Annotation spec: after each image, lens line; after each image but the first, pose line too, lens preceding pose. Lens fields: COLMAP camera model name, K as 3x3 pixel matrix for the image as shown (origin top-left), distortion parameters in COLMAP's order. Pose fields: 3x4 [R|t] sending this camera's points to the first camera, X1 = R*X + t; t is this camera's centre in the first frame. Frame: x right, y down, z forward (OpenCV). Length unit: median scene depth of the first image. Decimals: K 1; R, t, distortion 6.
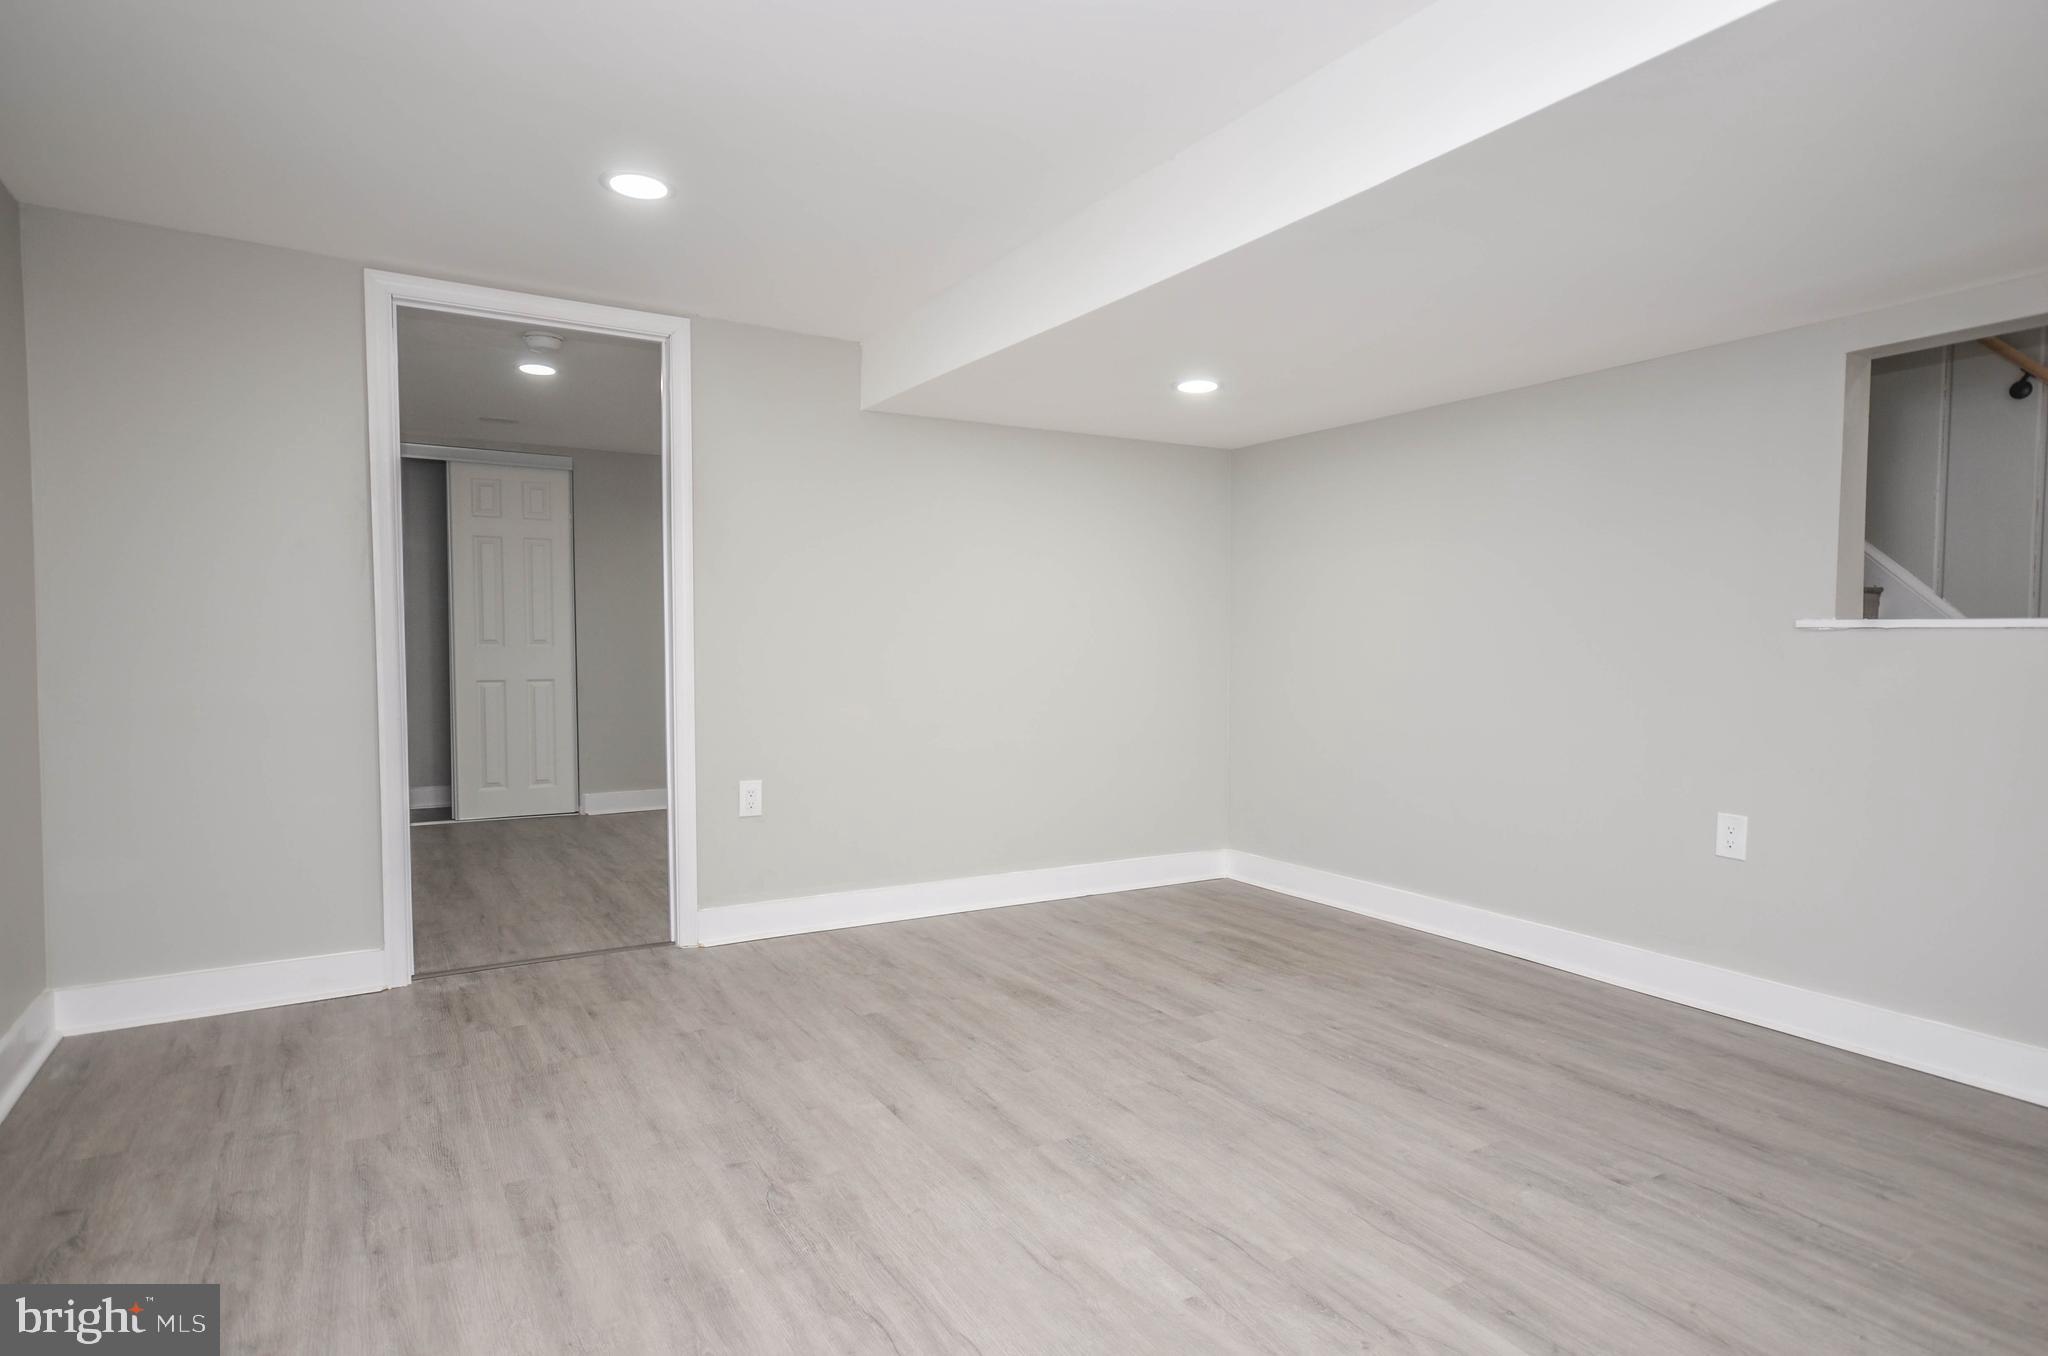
lens RADIAL K [[1106.6, 0, 1047.1], [0, 1106.6, 680.5], [0, 0, 1]] dist [0.007630, -0.003064]
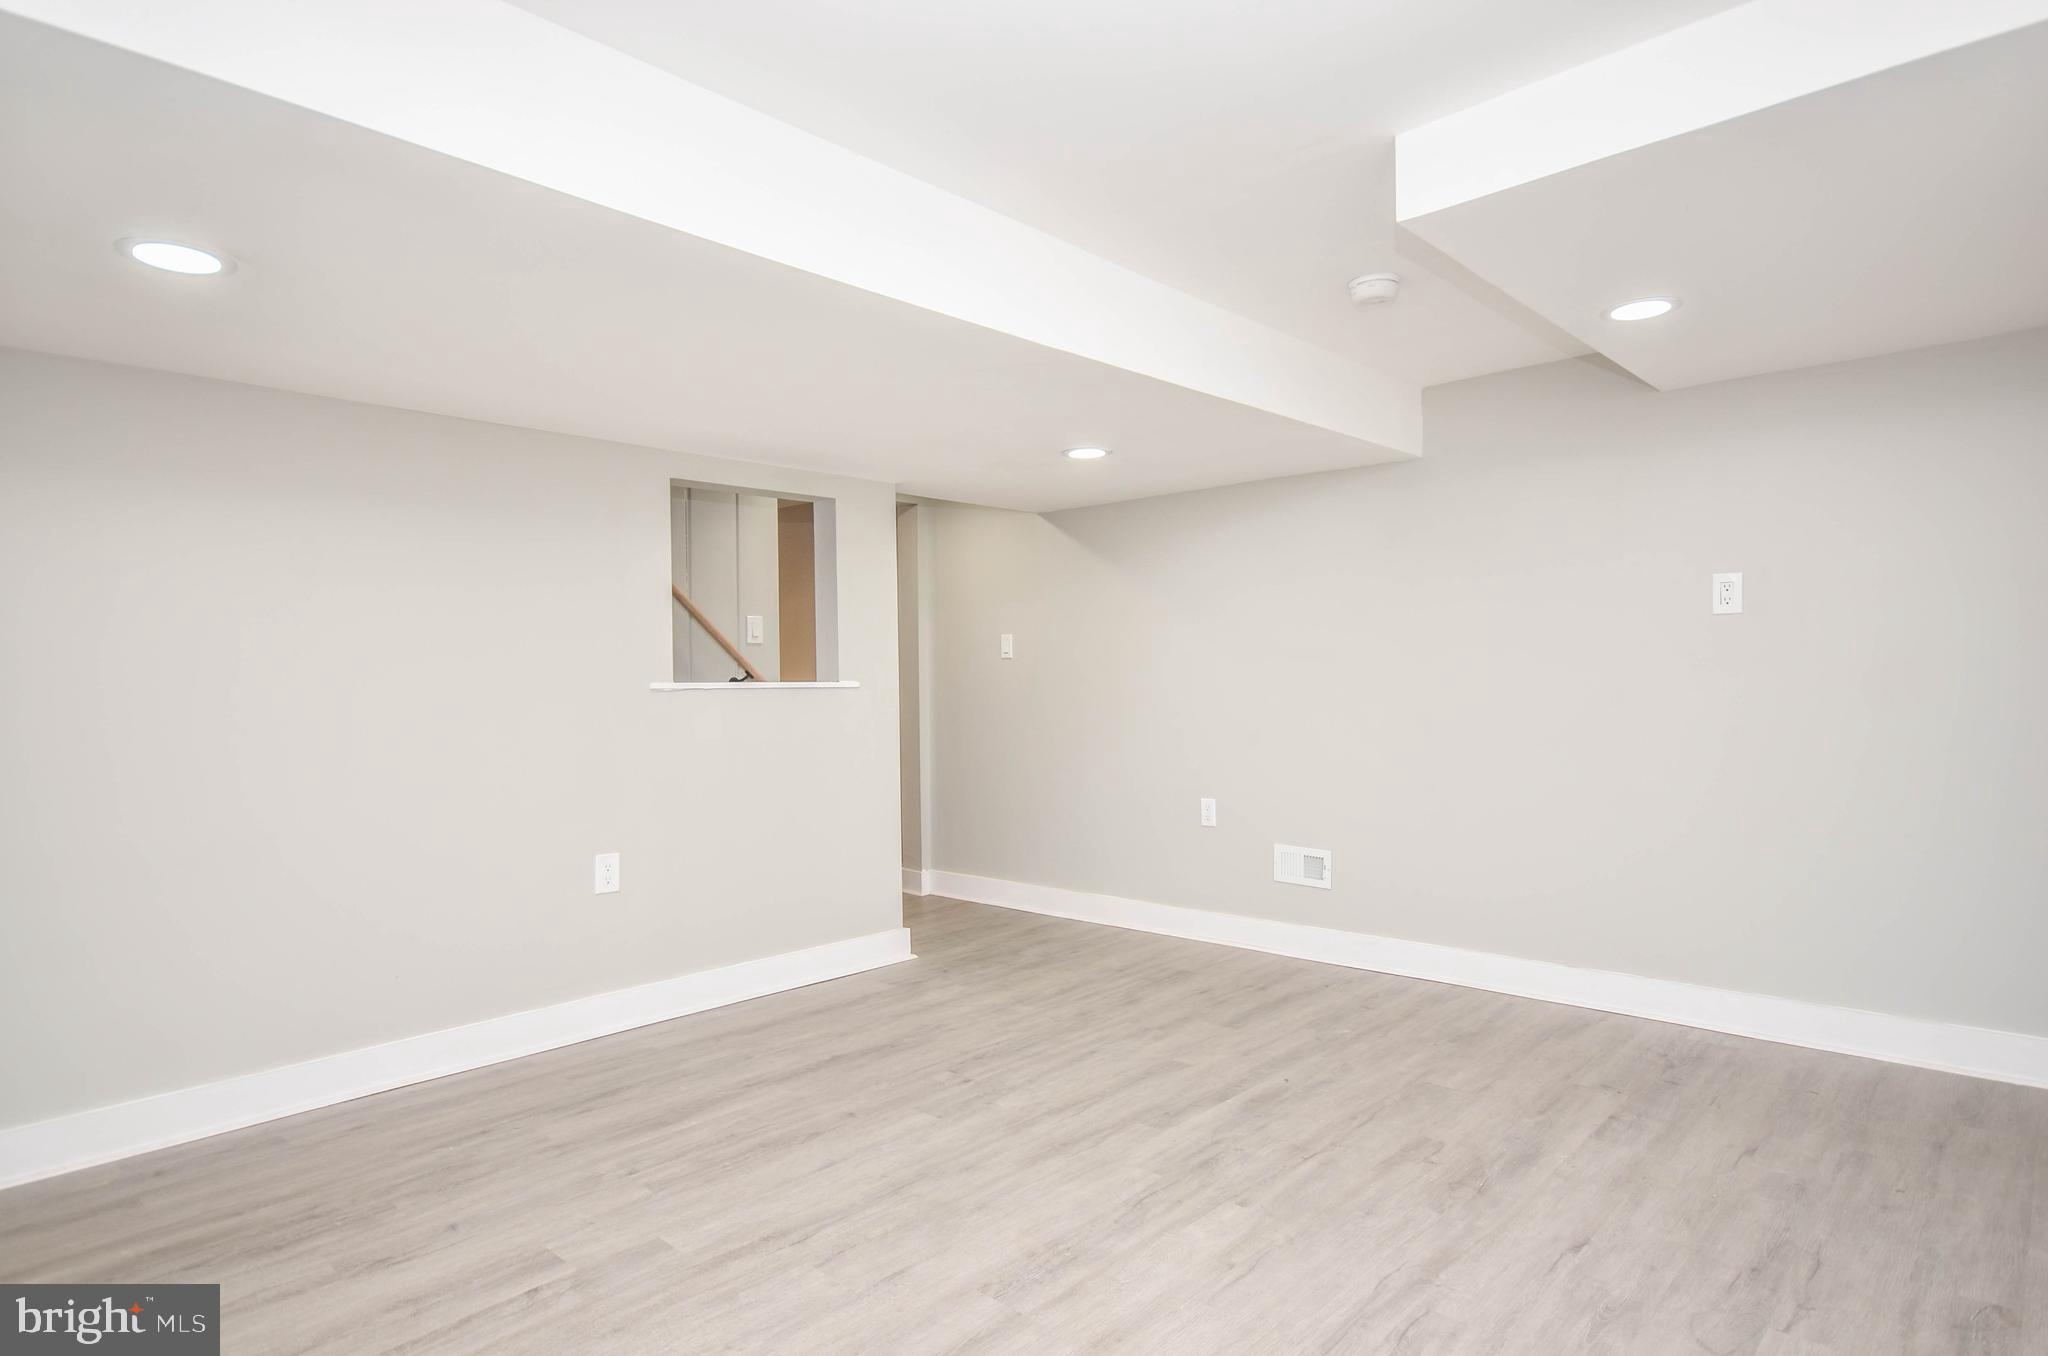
lens RADIAL K [[1106.4, 0, 1049.7], [0, 1106.4, 679.8], [0, 0, 1]] dist [0.003936, 0.001613]
pose [[-0.267020, 0.004370, 0.963681, -0.720597], [0.054432, 0.998462, 0.010555, -0.053866], [-0.962153, 0.055273, -0.266847, 1.038083]]
